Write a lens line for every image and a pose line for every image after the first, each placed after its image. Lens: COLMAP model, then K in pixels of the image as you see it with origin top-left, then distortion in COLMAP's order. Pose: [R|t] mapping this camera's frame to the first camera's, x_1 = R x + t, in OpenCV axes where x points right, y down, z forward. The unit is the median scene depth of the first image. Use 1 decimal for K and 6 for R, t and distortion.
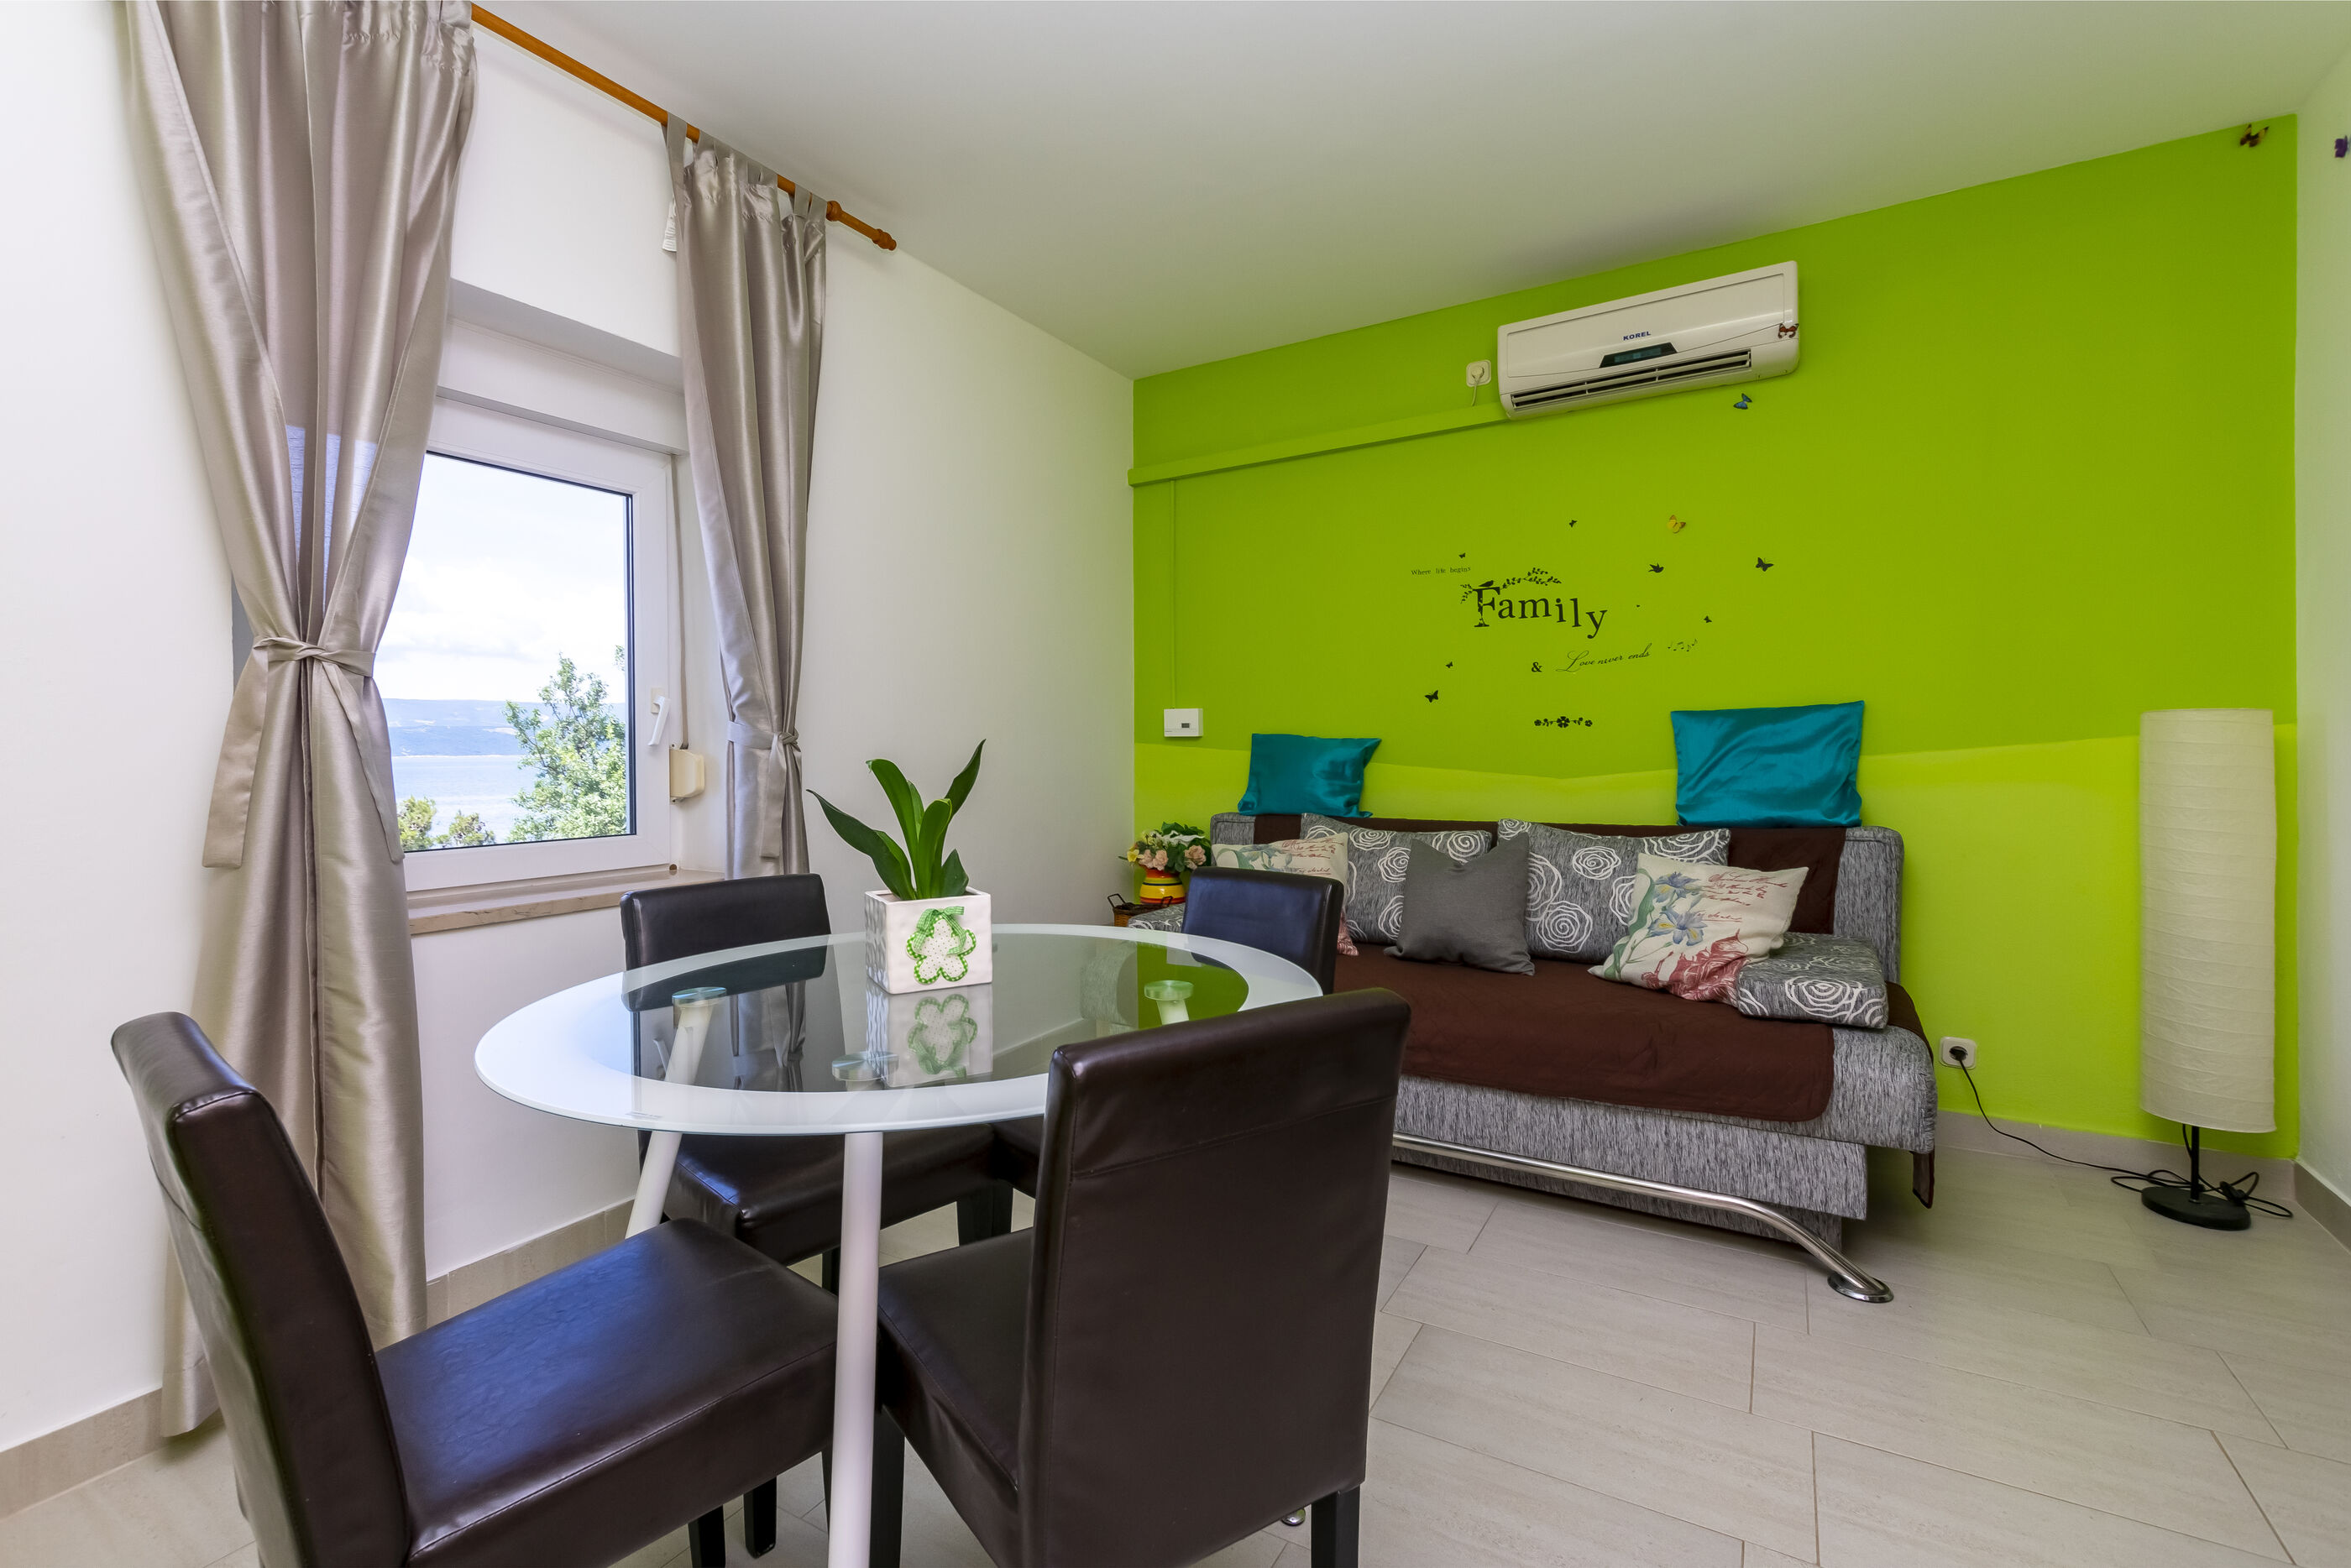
lens RADIAL K [[1017.2, 0, 1177.1], [0, 1017.2, 797.2], [0, 0, 1]] dist [0.003324, -0.000046]
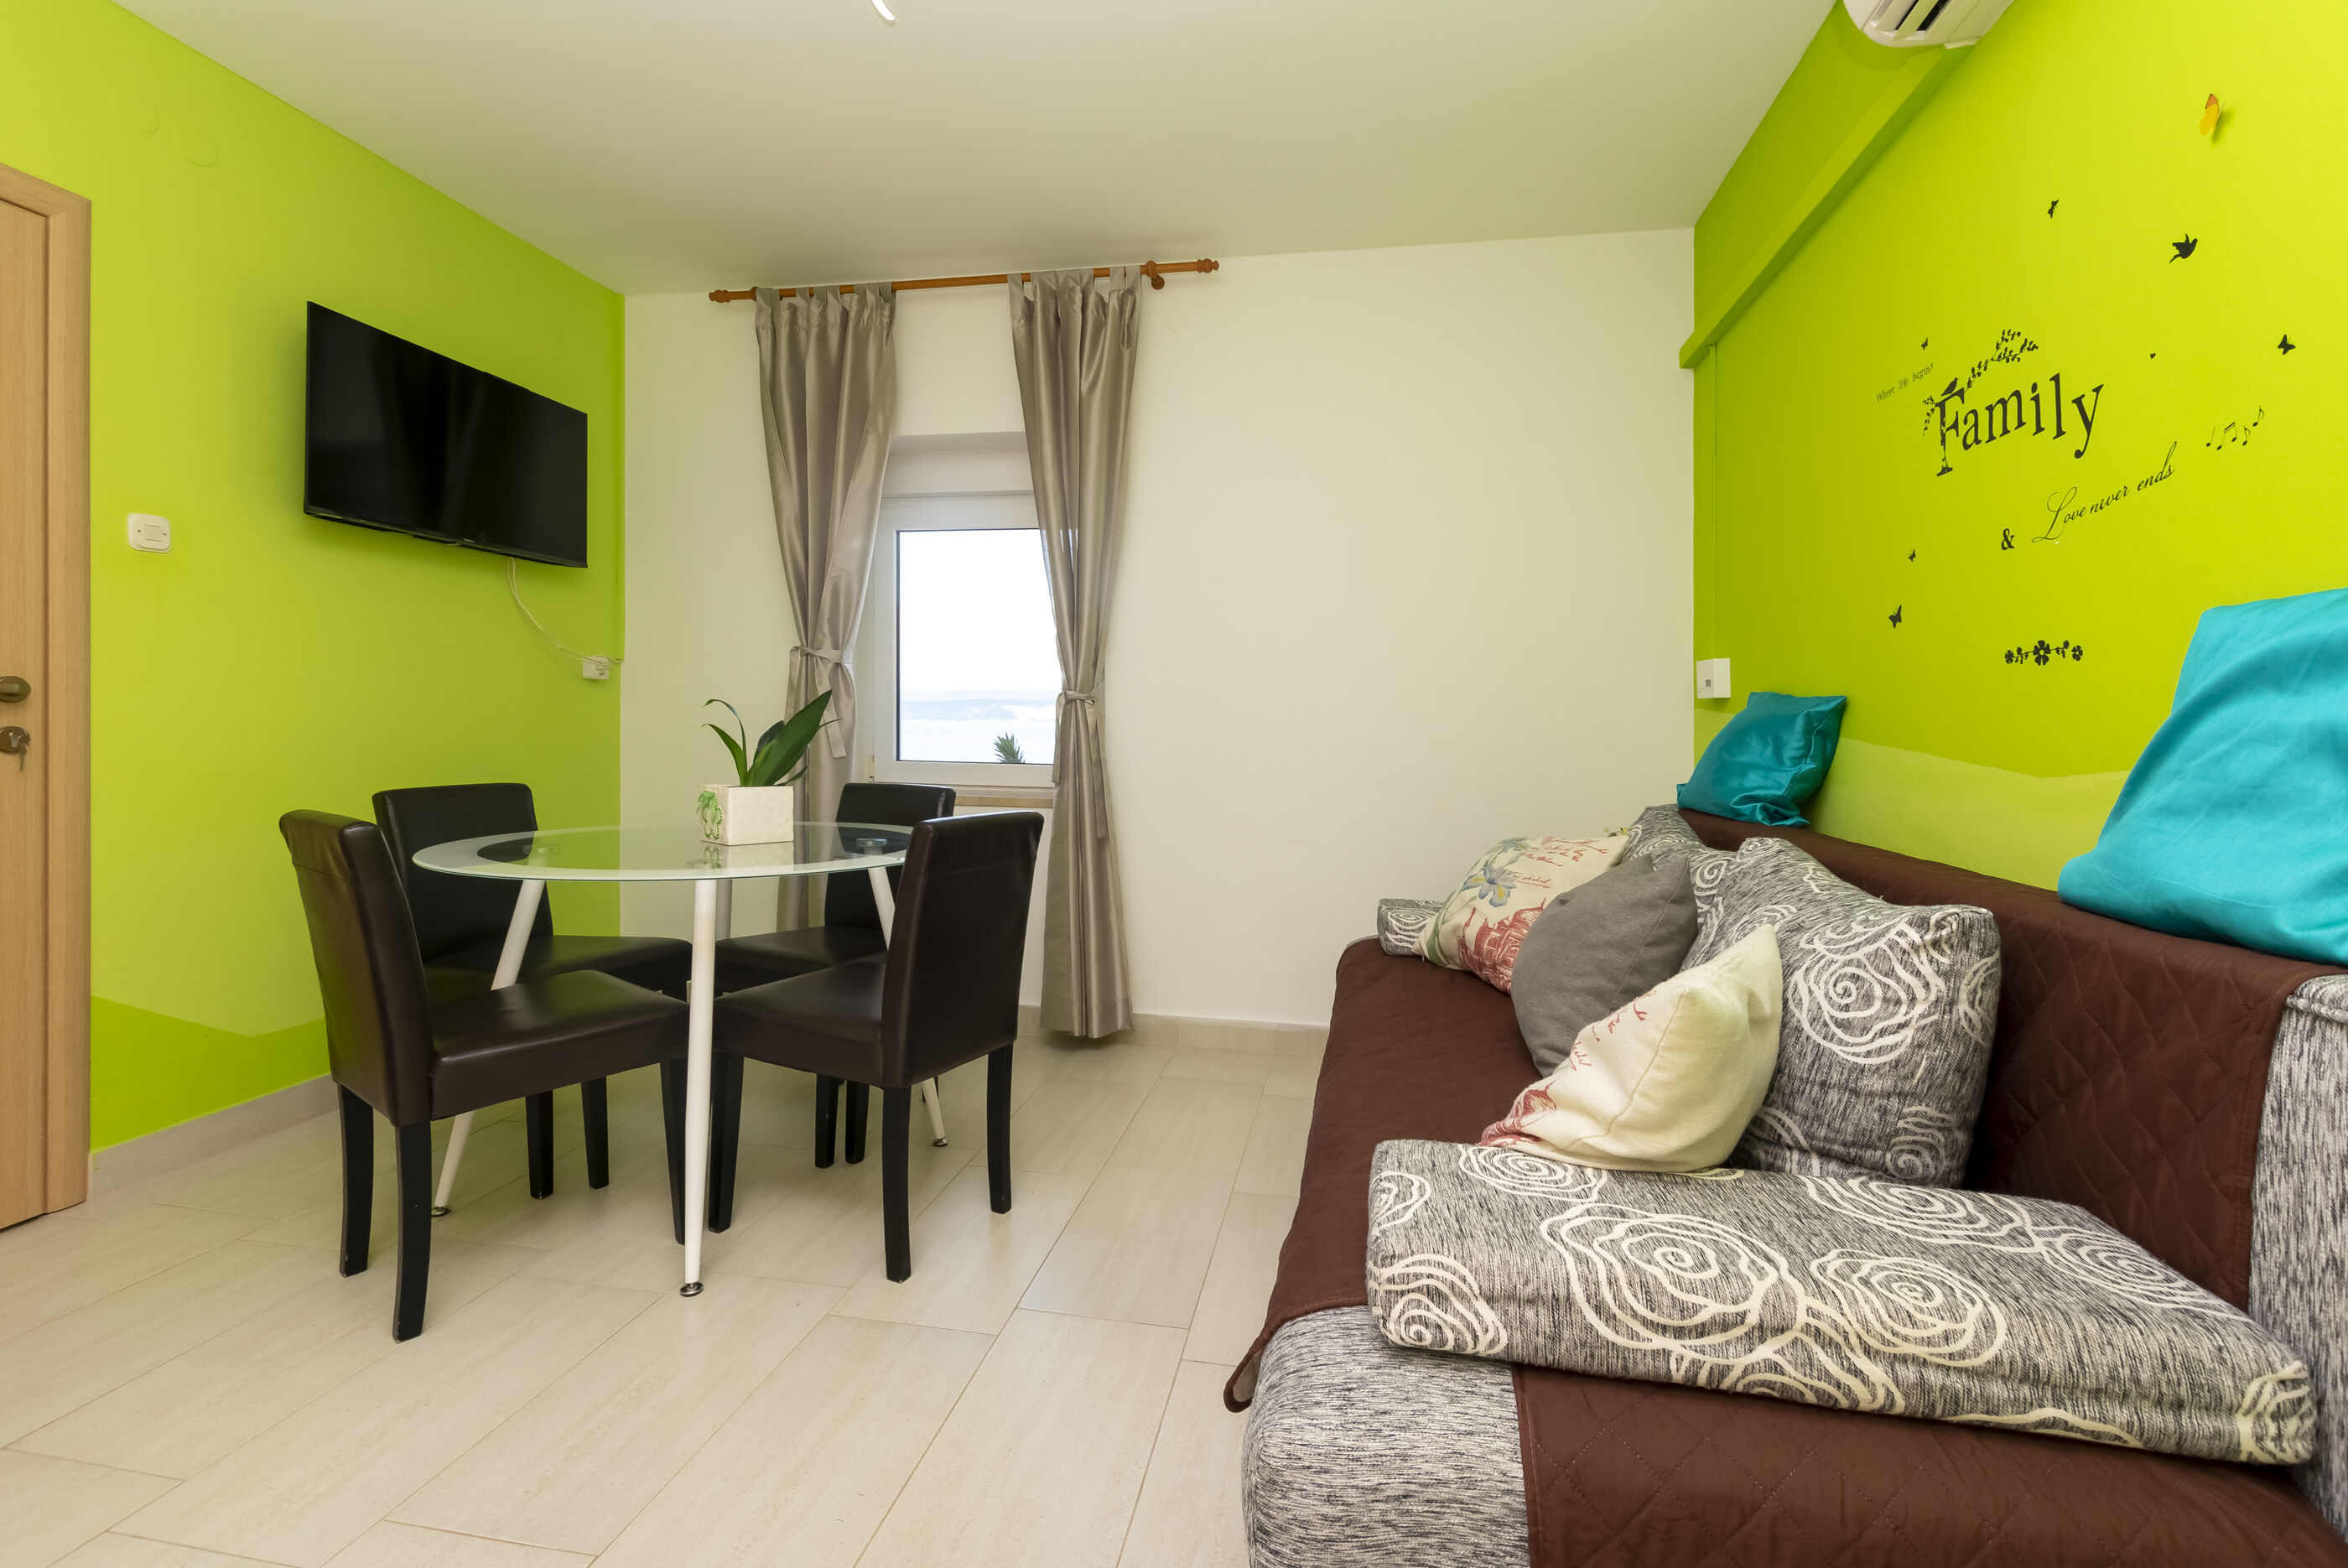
lens RADIAL K [[1046.6, 0, 1177.9], [0, 1046.6, 728.3], [0, 0, 1]] dist [0.002263, 0.000183]
pose [[0.350316, 0.019348, -0.936432, 0.680843], [-0.070112, 0.997523, -0.005619, -0.011494], [0.934004, 0.067623, 0.350805, 0.485786]]
